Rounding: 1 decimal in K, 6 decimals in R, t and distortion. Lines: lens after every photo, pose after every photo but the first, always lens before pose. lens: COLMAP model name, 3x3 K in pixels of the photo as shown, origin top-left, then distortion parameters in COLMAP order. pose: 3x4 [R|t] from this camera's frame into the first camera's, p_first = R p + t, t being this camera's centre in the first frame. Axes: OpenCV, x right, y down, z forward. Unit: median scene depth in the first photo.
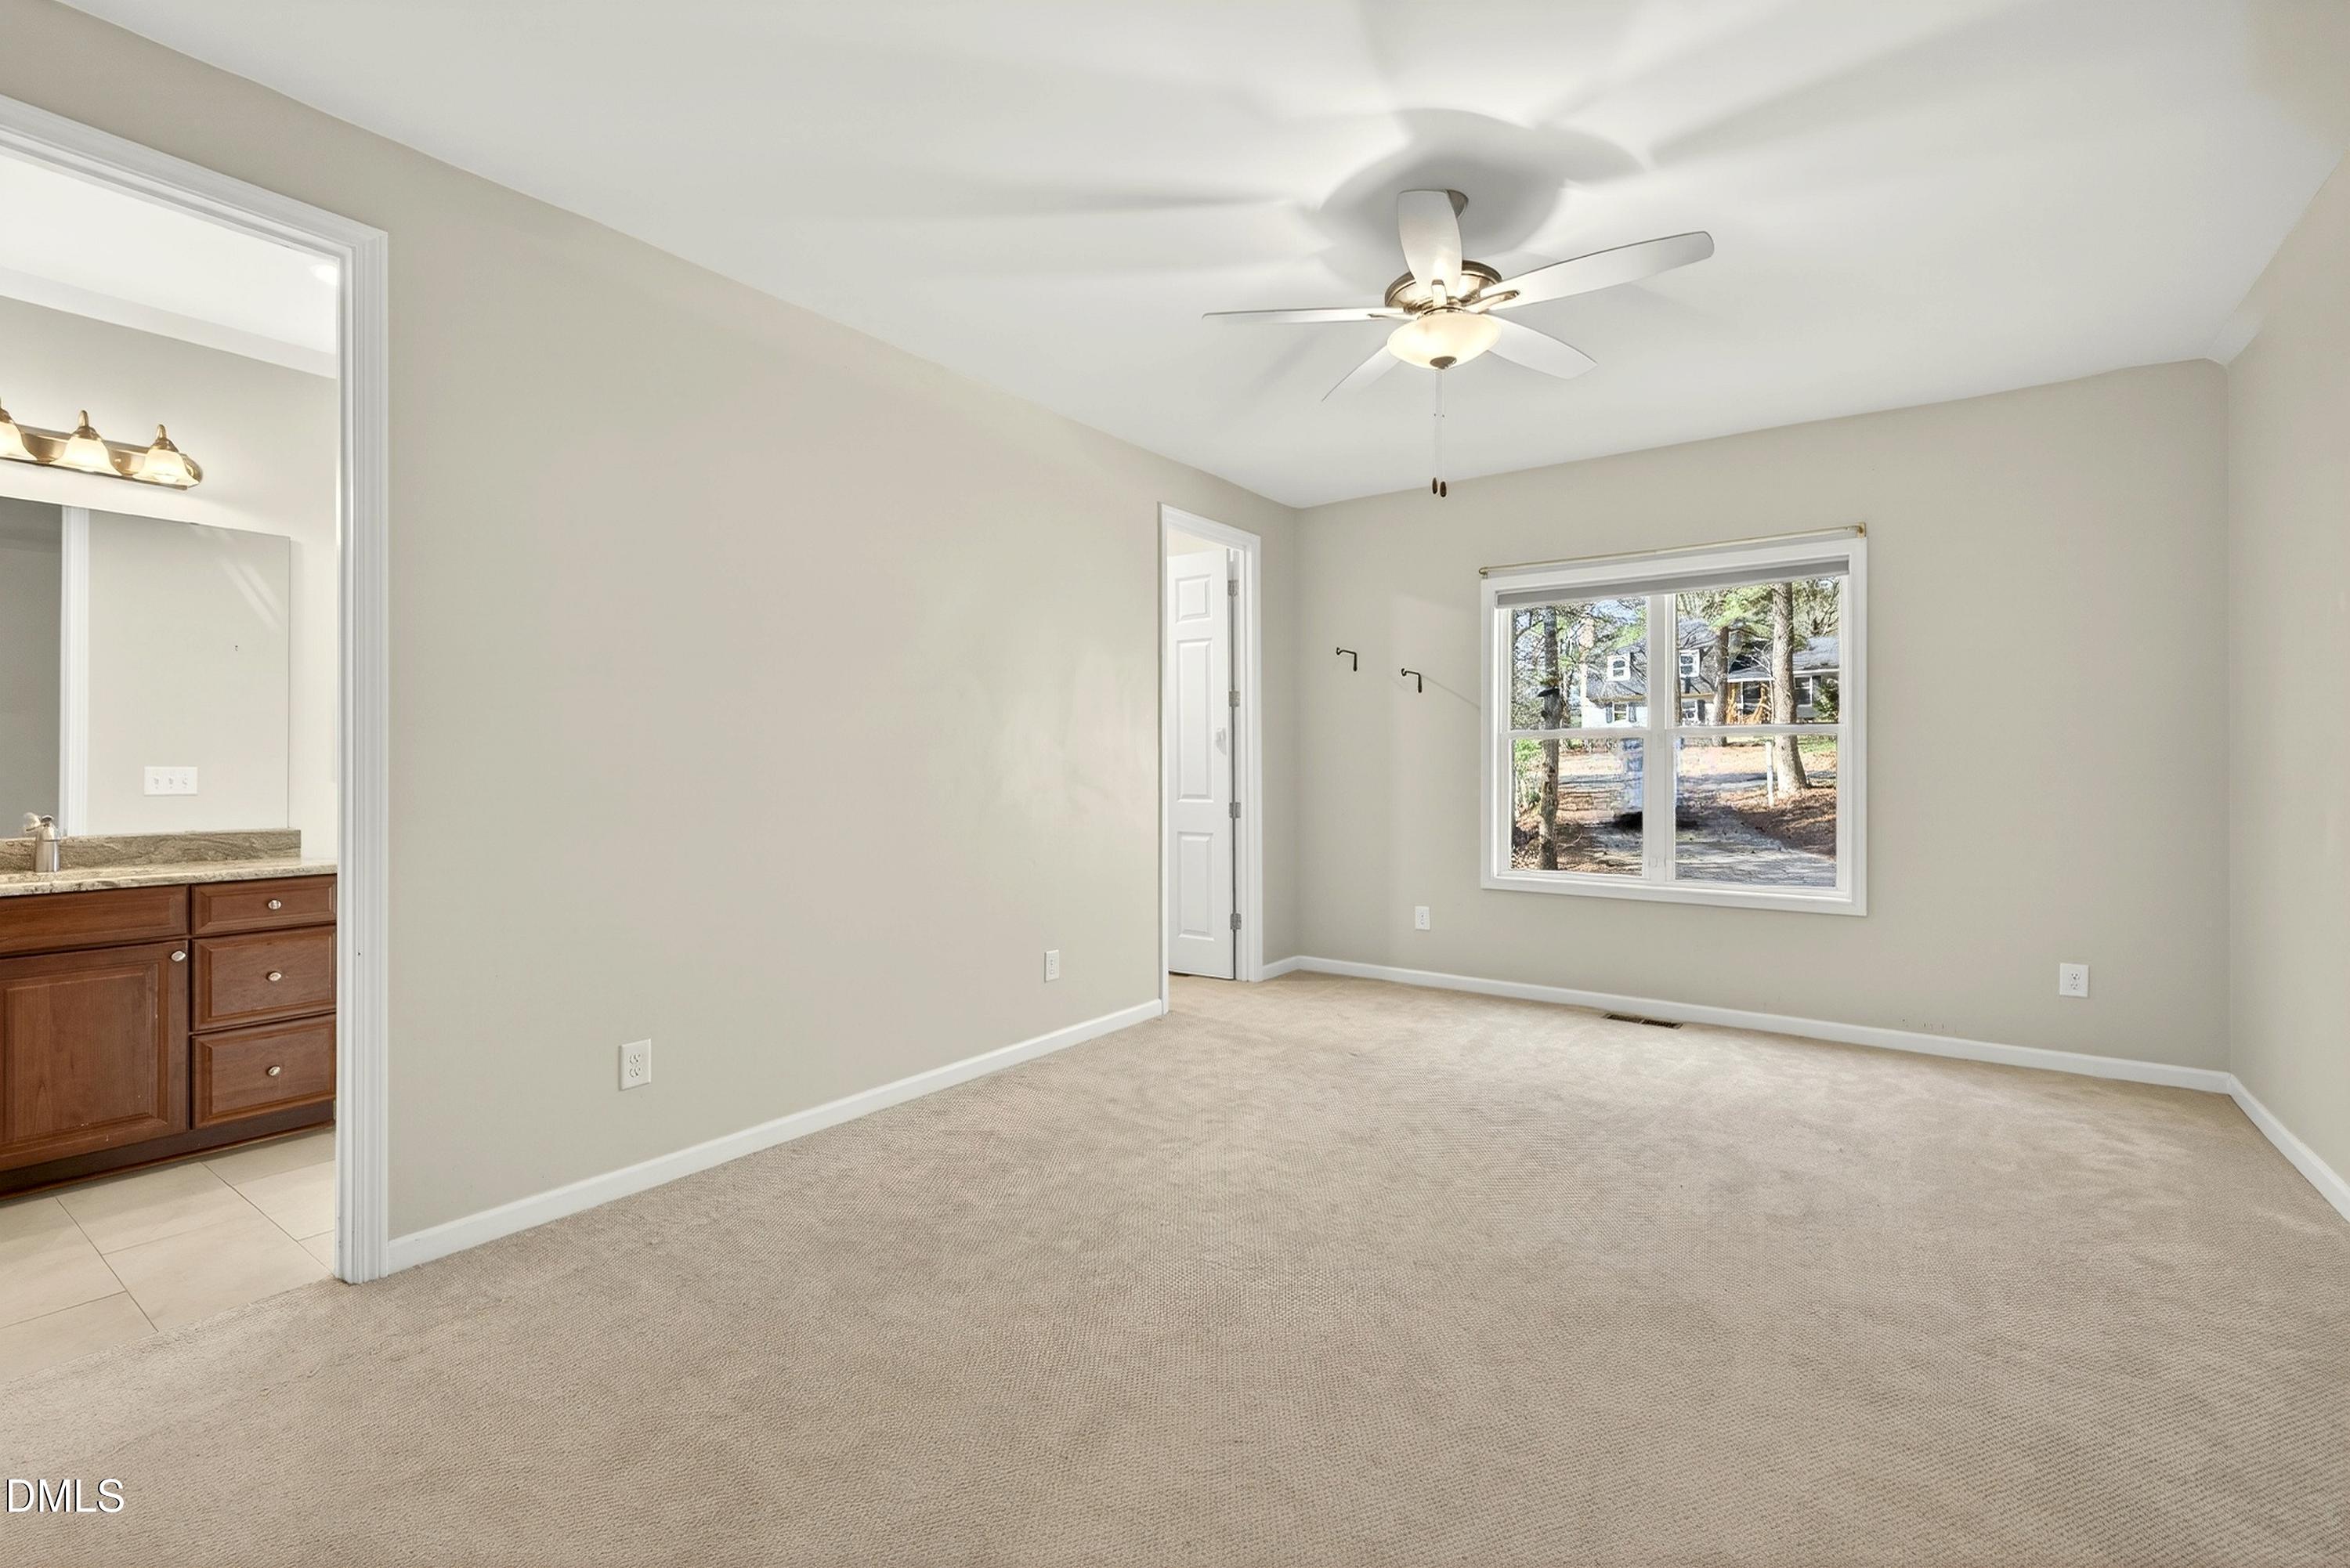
lens RADIAL K [[1028.4, 0, 1187.9], [0, 1028.4, 762.7], [0, 0, 1]] dist [0.009454, -0.000133]
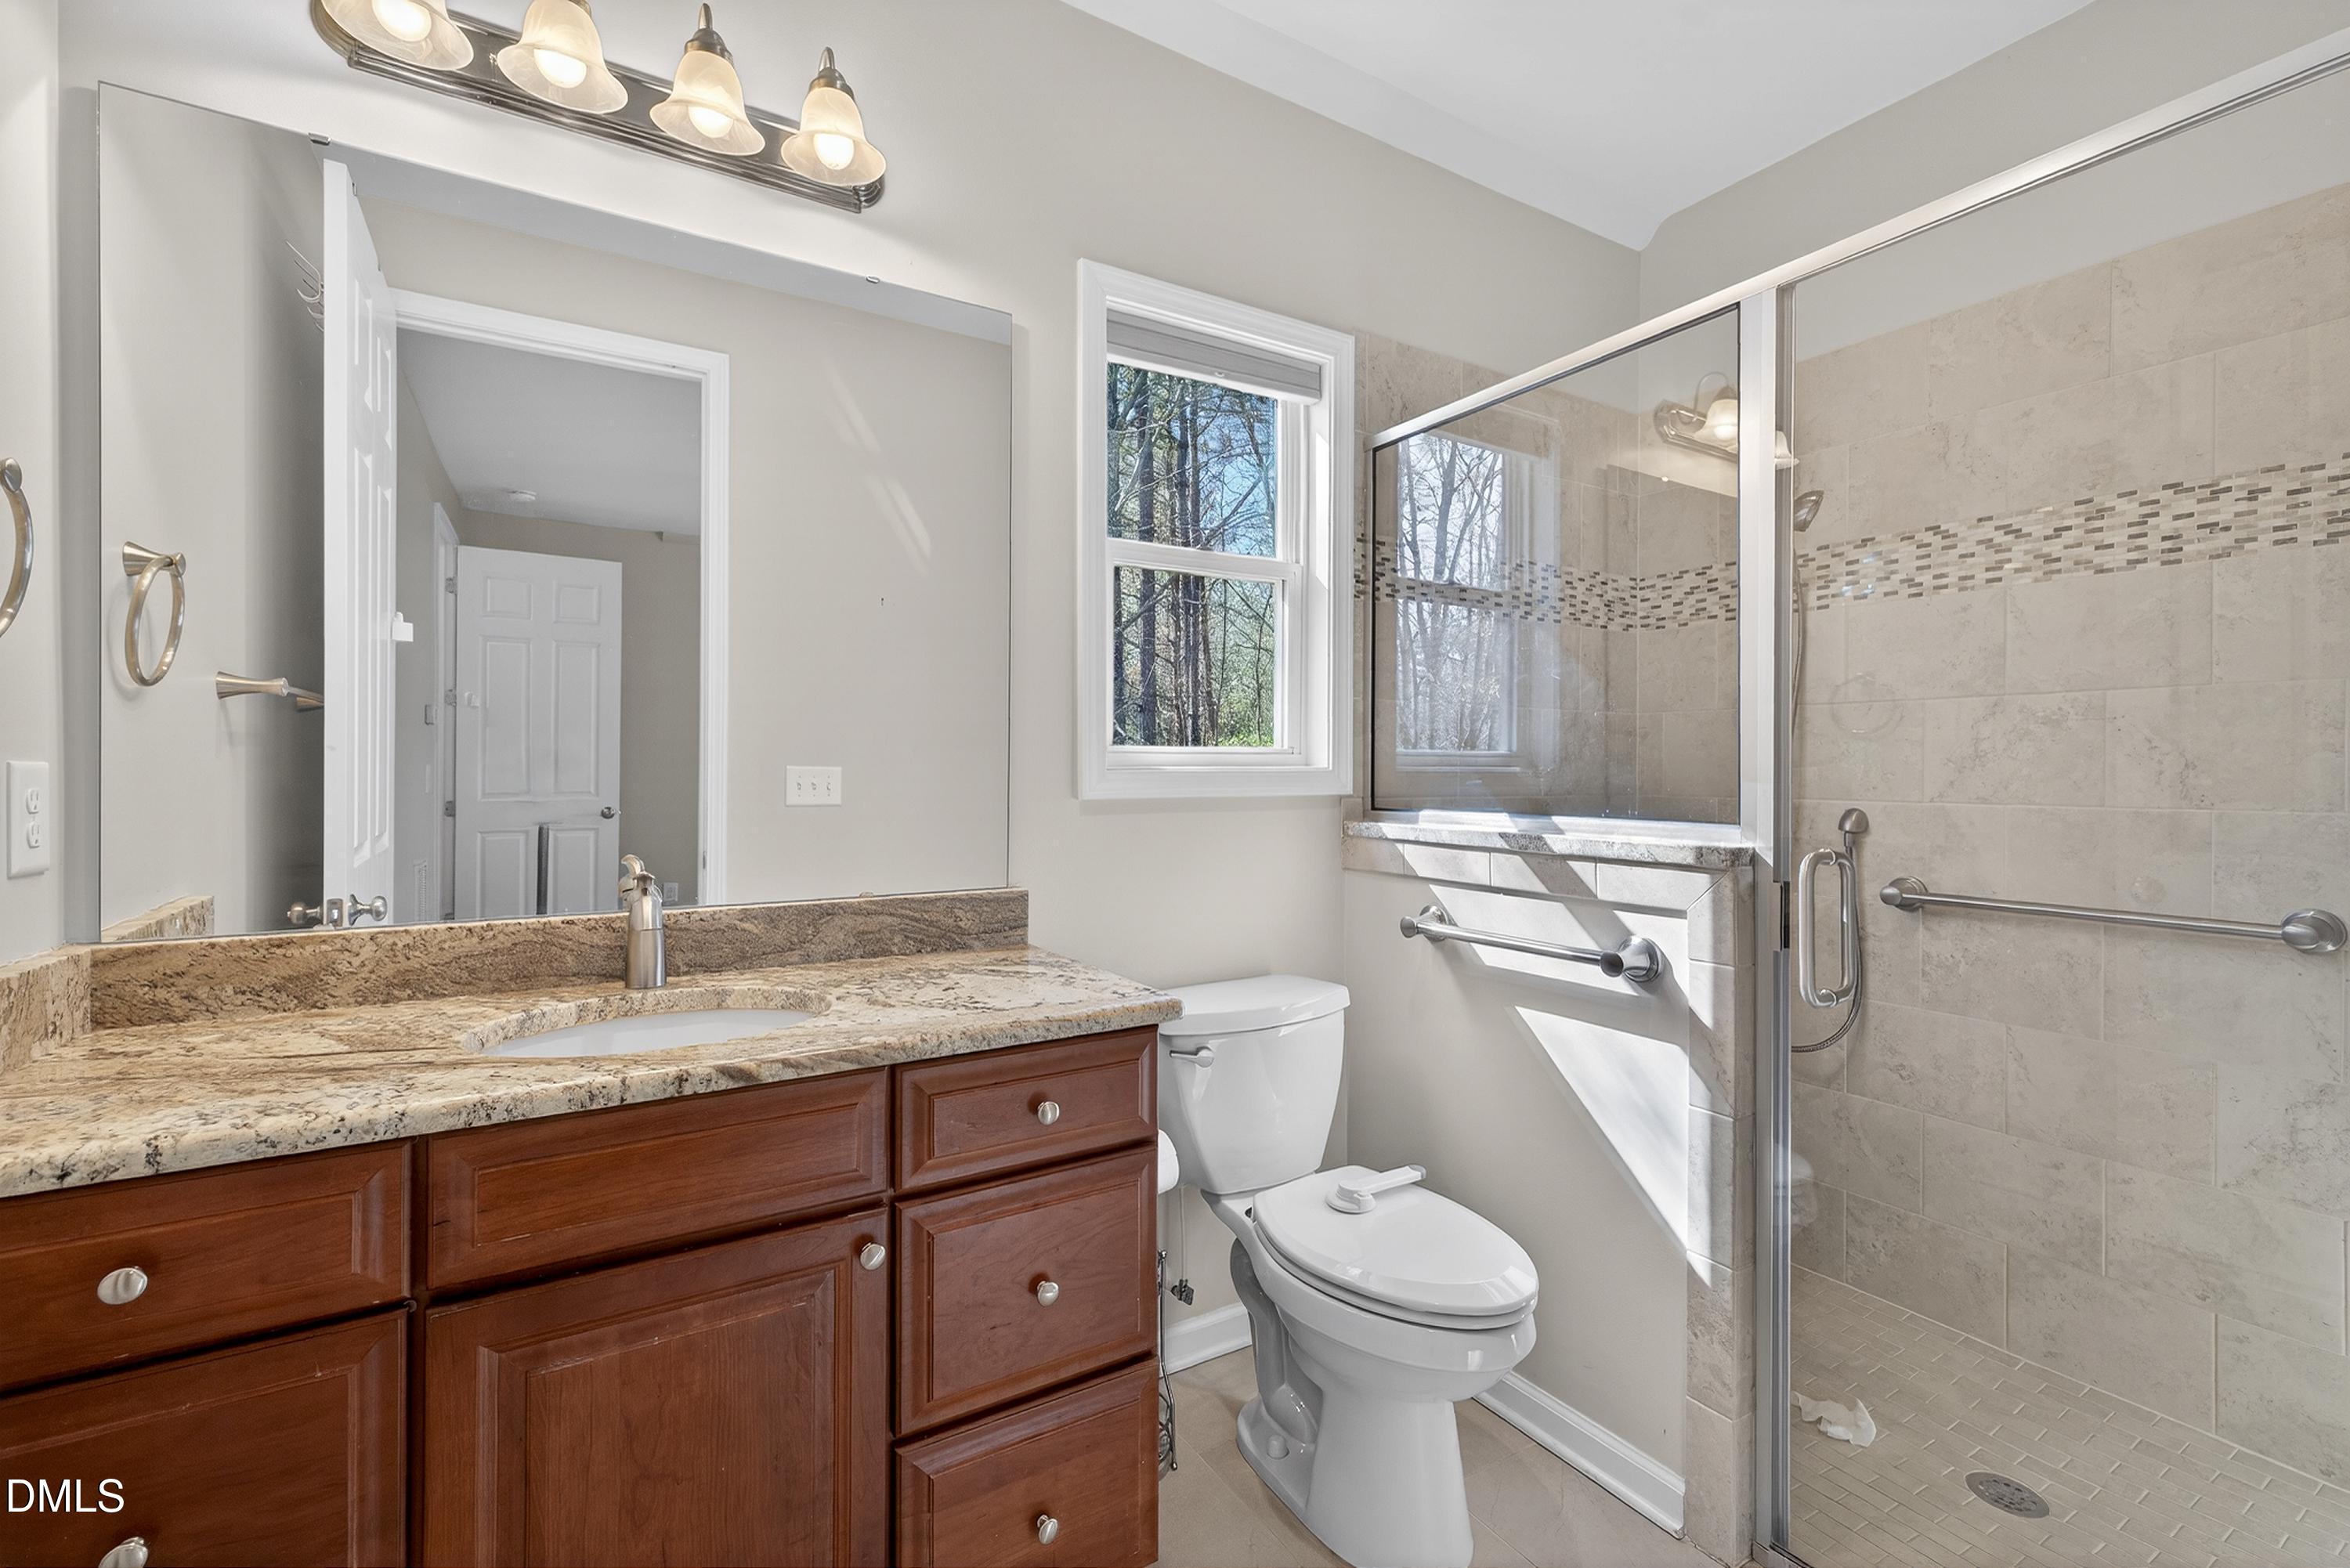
lens RADIAL K [[1028.4, 0, 1187.9], [0, 1028.4, 762.7], [0, 0, 1]] dist [0.009454, -0.000133]
pose [[0.918378, 0.000714, -0.395704, -0.676019], [-0.001102, 0.999999, -0.000752, 0.002786], [0.395703, 0.001127, 0.918378, 0.657573]]
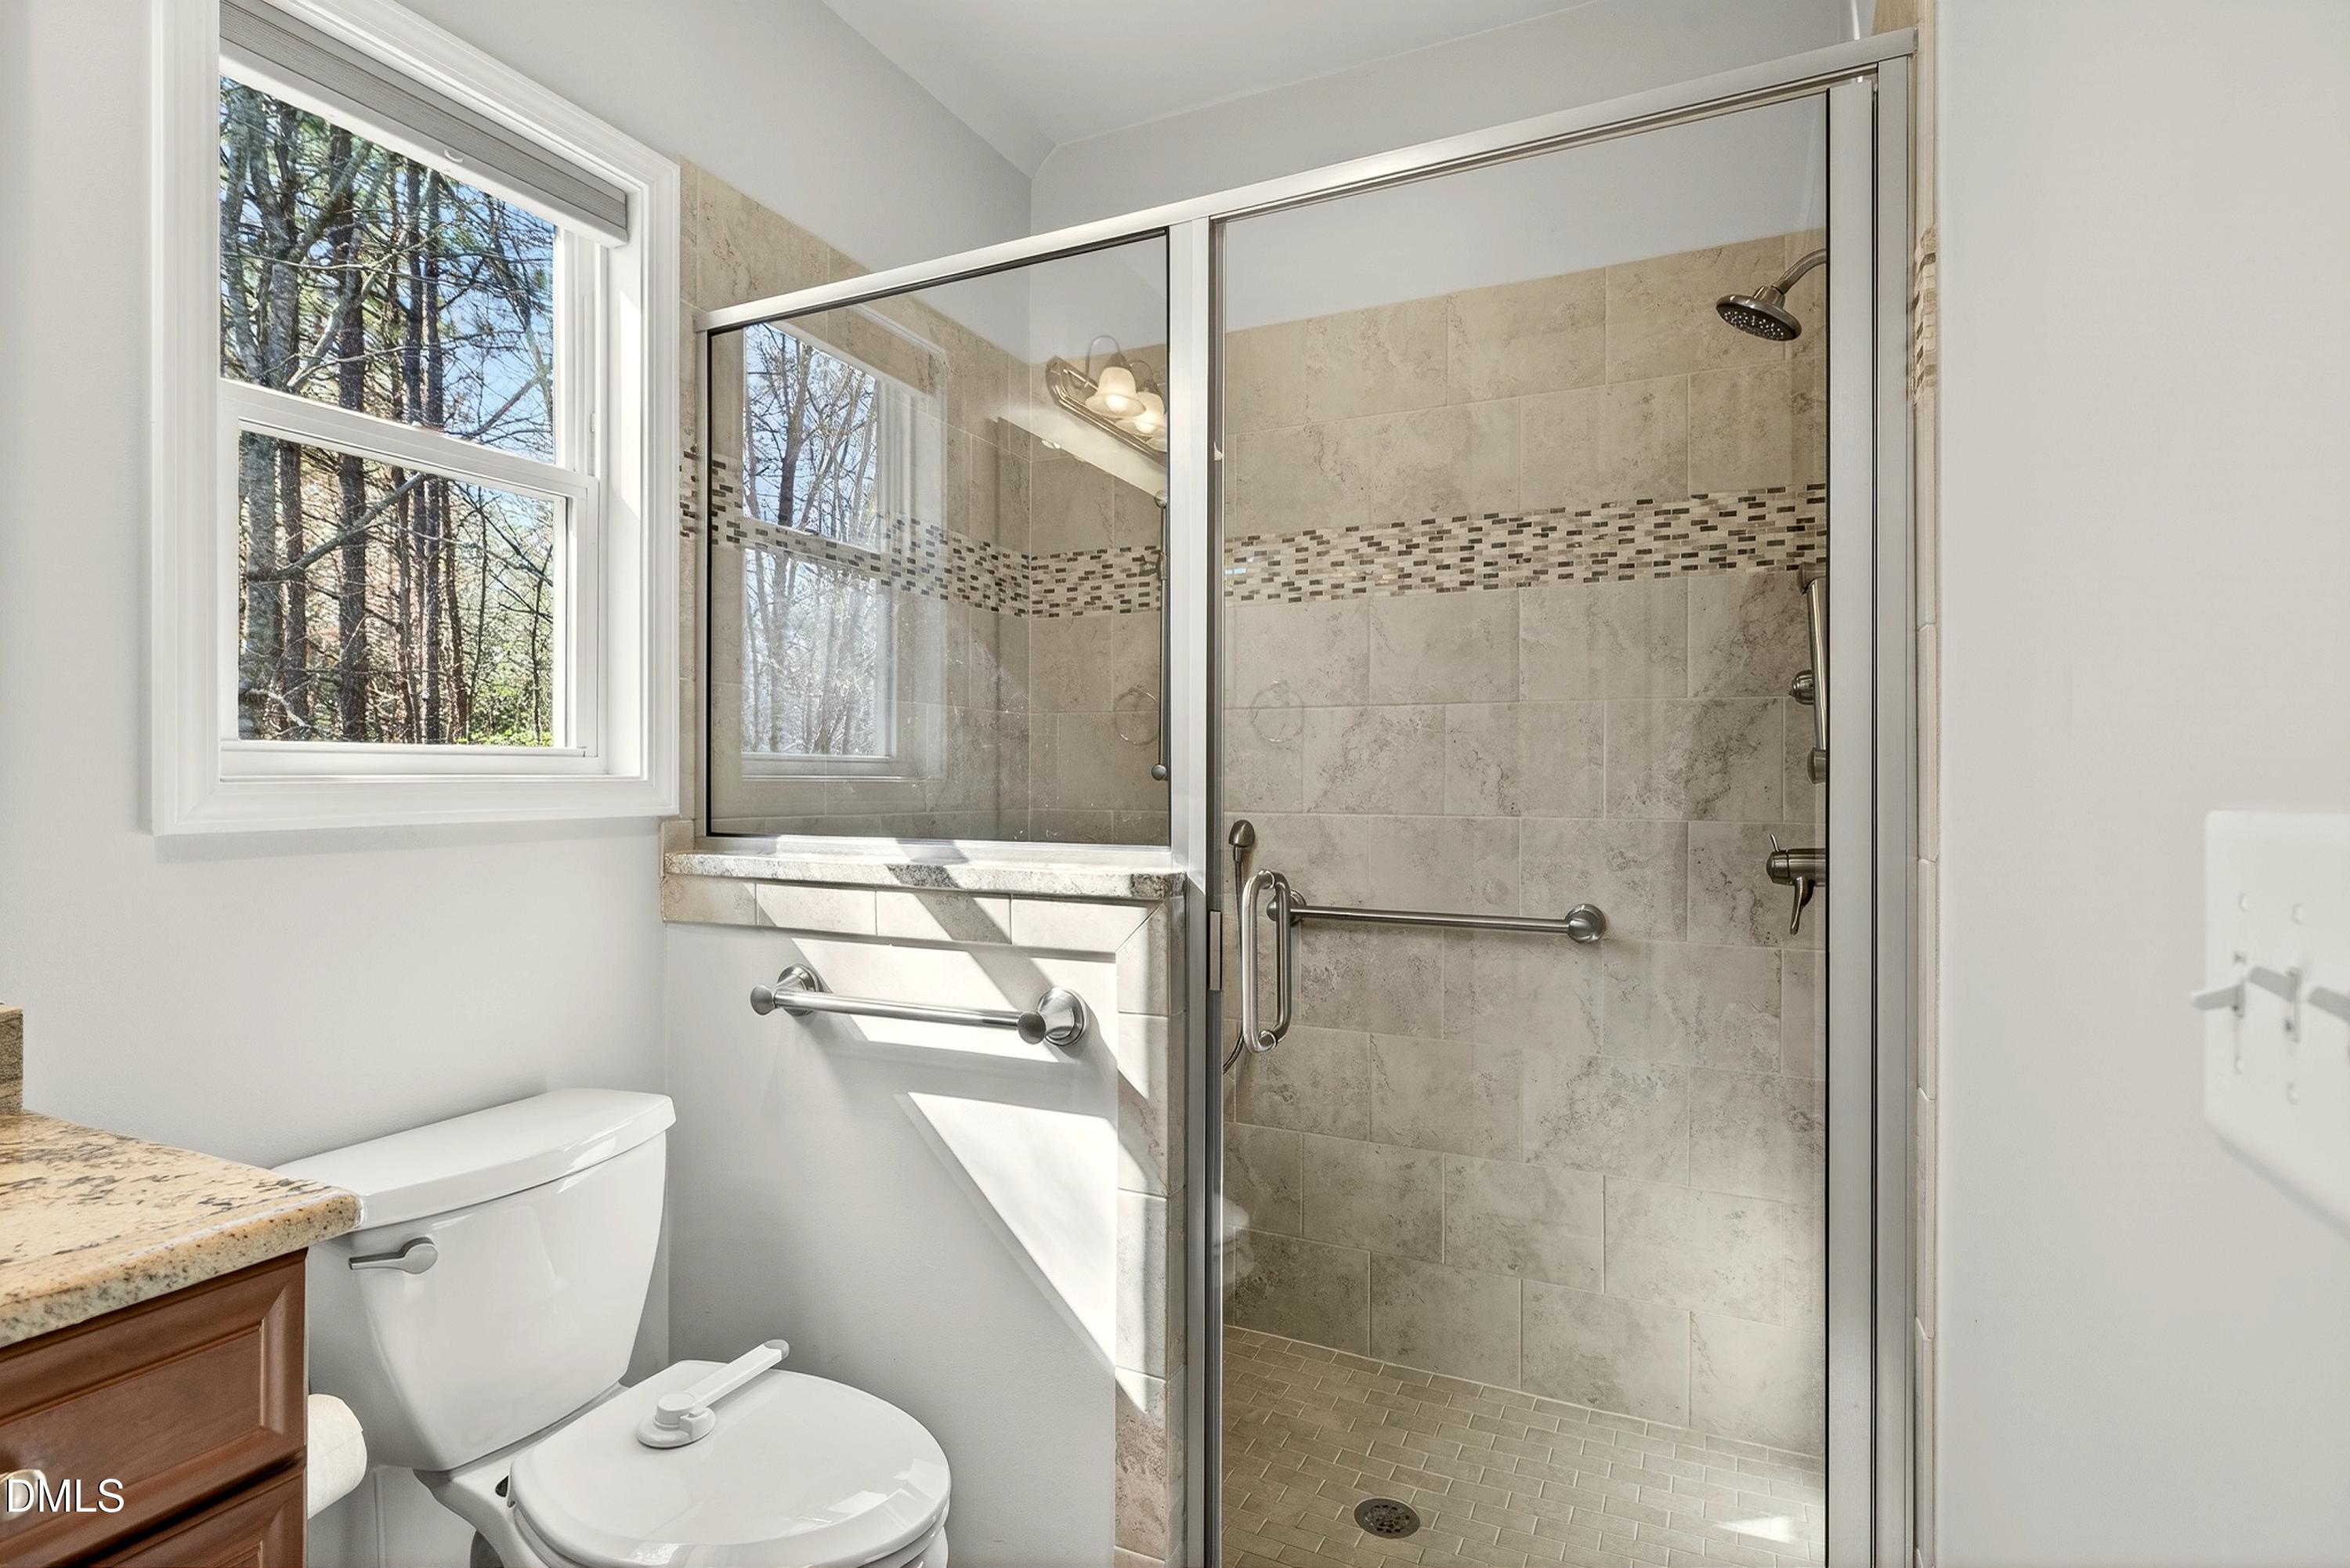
lens RADIAL K [[1197.7, 0, 1175.0], [0, 1197.7, 784.0], [0, 0, 1]] dist [0.003187, 0.000626]
pose [[0.988631, 0.004741, 0.150287, -0.699076], [-0.006320, 0.999930, 0.010029, 0.001934], [-0.150229, -0.010865, 0.988592, 0.734848]]
